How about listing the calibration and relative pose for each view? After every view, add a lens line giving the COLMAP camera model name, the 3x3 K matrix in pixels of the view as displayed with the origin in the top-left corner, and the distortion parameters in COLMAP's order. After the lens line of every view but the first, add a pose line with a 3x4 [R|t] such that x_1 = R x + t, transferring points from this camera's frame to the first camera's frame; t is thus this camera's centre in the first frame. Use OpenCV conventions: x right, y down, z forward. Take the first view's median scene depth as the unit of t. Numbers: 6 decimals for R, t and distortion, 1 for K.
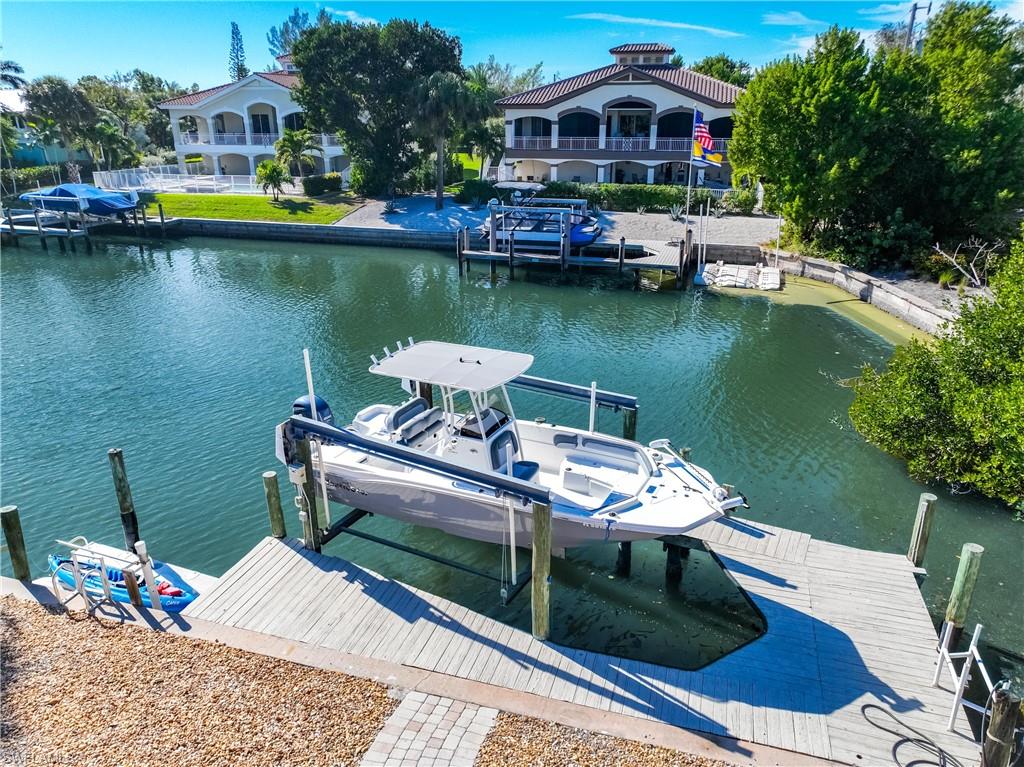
lens RADIAL K [[724.4, 0, 511.3], [0, 724.4, 380.5], [0, 0, 1]] dist [0.003108, 0.021558]
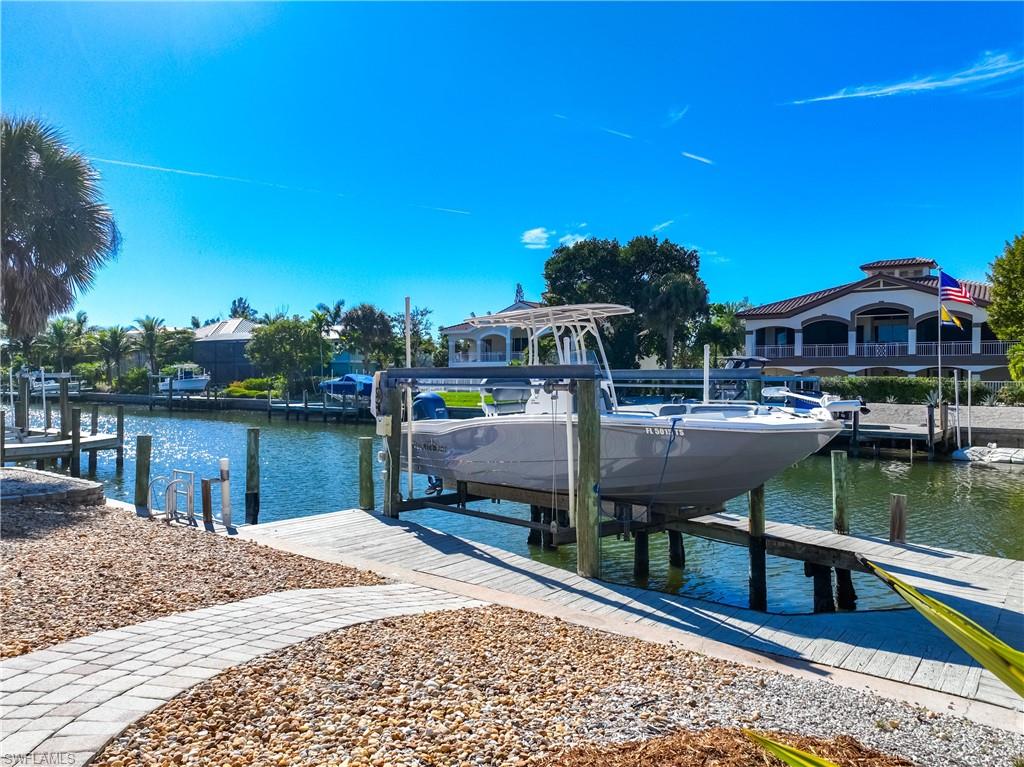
lens RADIAL K [[724.4, 0, 511.3], [0, 724.4, 380.5], [0, 0, 1]] dist [0.003108, 0.021558]
pose [[0.935808, 0.008463, -0.352409, 0.053905], [-0.130957, 0.936512, -0.325262, 0.095134], [0.327282, 0.350533, 0.877504, 0.046705]]
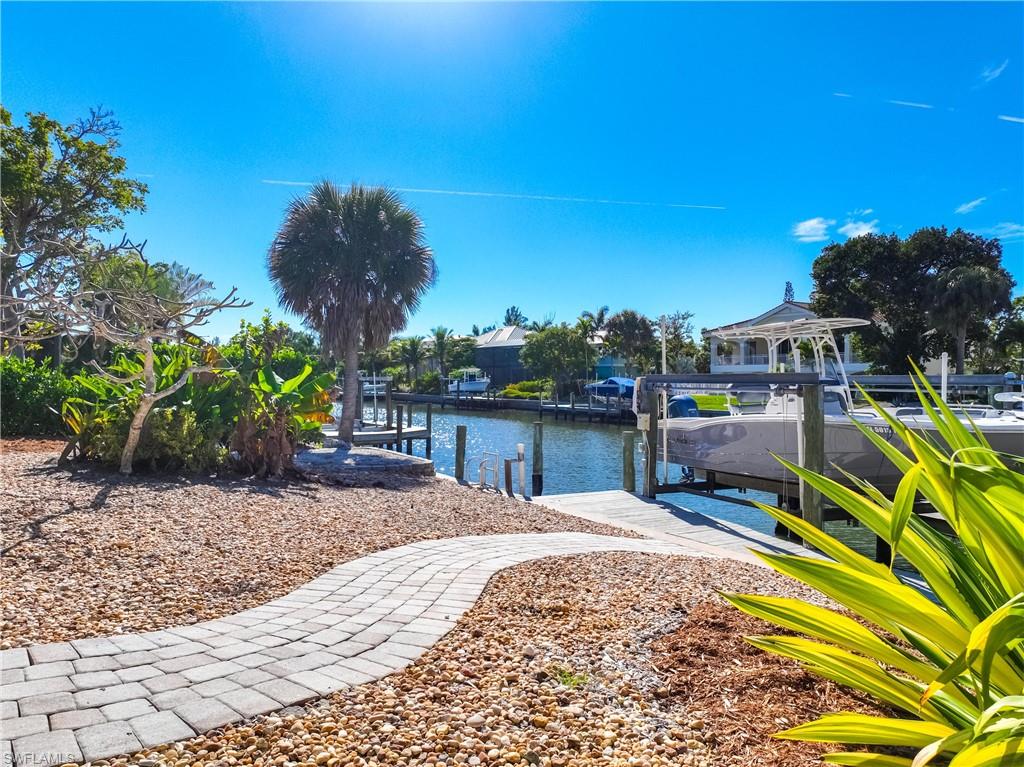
lens RADIAL K [[724.4, 0, 511.3], [0, 724.4, 380.5], [0, 0, 1]] dist [0.003108, 0.021558]
pose [[0.753320, 0.009067, -0.657592, 0.082903], [-0.239793, 0.934856, -0.261810, 0.110937], [0.612379, 0.354912, 0.706420, 0.002127]]
